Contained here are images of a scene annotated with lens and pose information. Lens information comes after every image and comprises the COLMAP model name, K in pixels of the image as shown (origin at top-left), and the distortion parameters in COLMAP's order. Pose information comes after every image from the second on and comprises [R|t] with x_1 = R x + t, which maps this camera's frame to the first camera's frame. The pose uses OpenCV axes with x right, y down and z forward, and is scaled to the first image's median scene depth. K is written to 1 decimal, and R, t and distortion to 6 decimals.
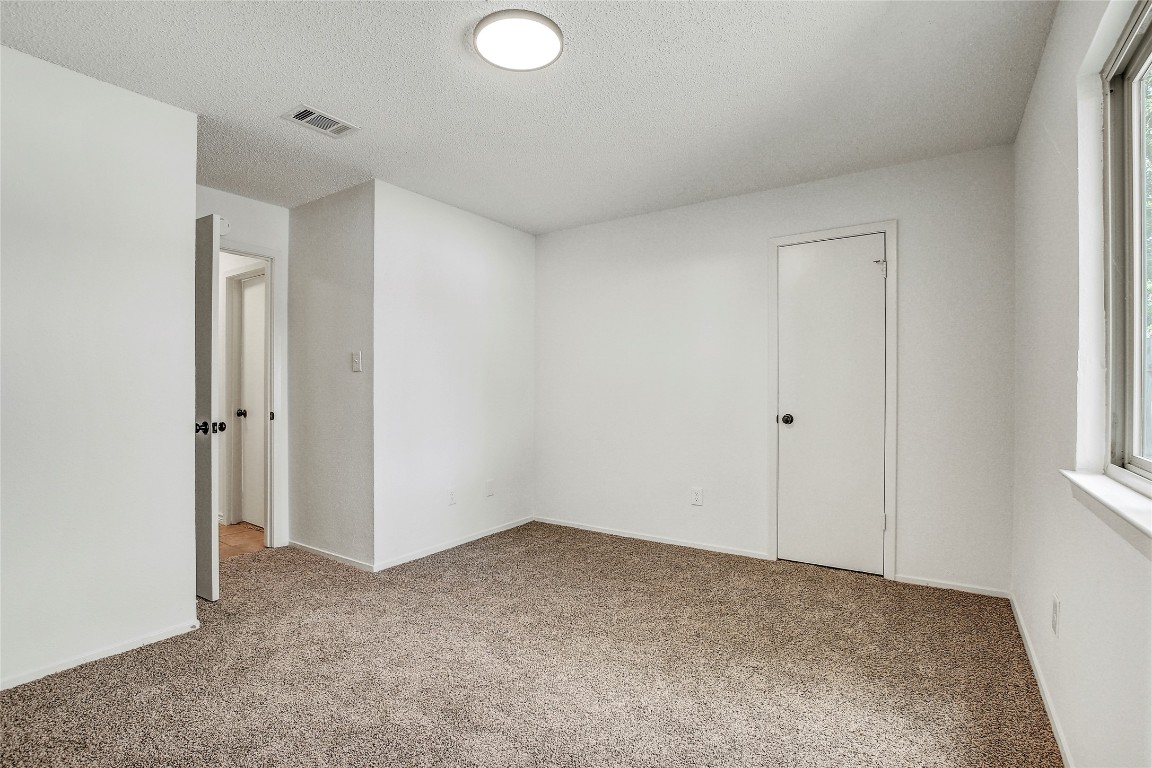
lens RADIAL K [[547.4, 0, 569.8], [0, 547.4, 388.2], [0, 0, 1]] dist [-0.034436, 0.005930]
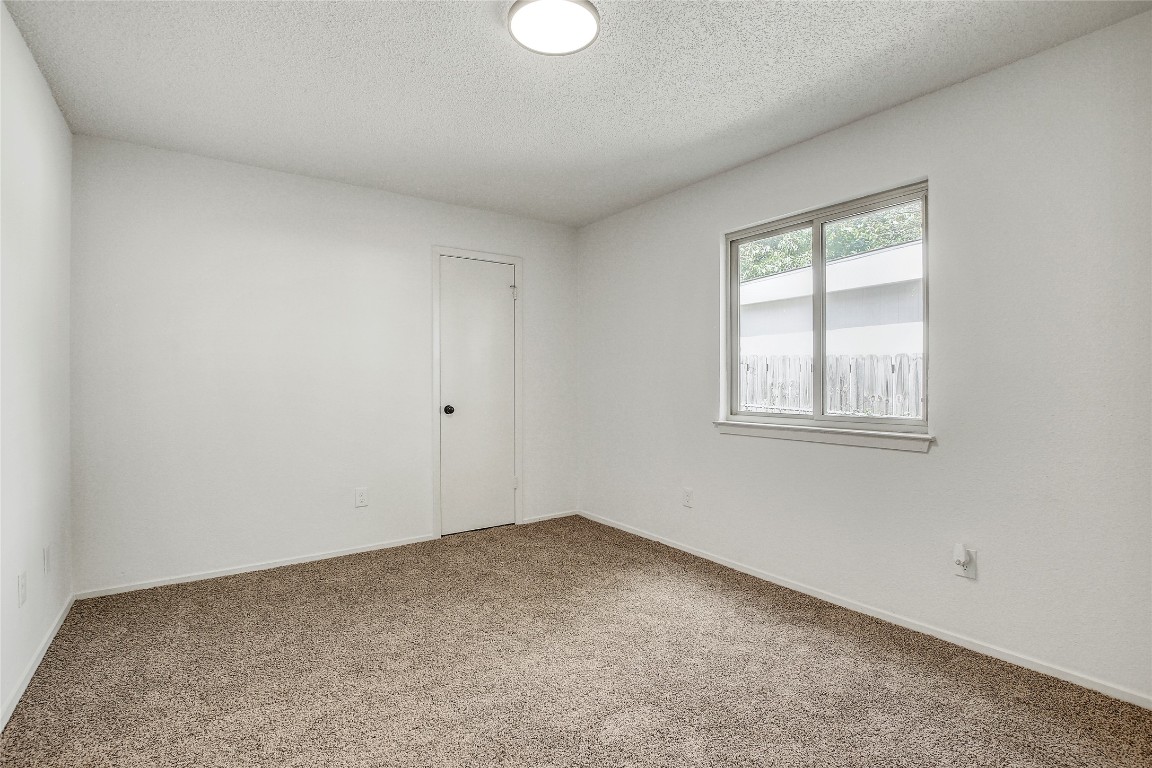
lens RADIAL K [[547.4, 0, 576.2], [0, 547.4, 381.0], [0, 0, 1]] dist [-0.034436, 0.005930]
pose [[0.348283, 0.001390, 0.937388, -0.572490], [0.005095, 0.999981, -0.003376, 0.002557], [-0.937376, 0.005952, 0.348269, 0.355761]]
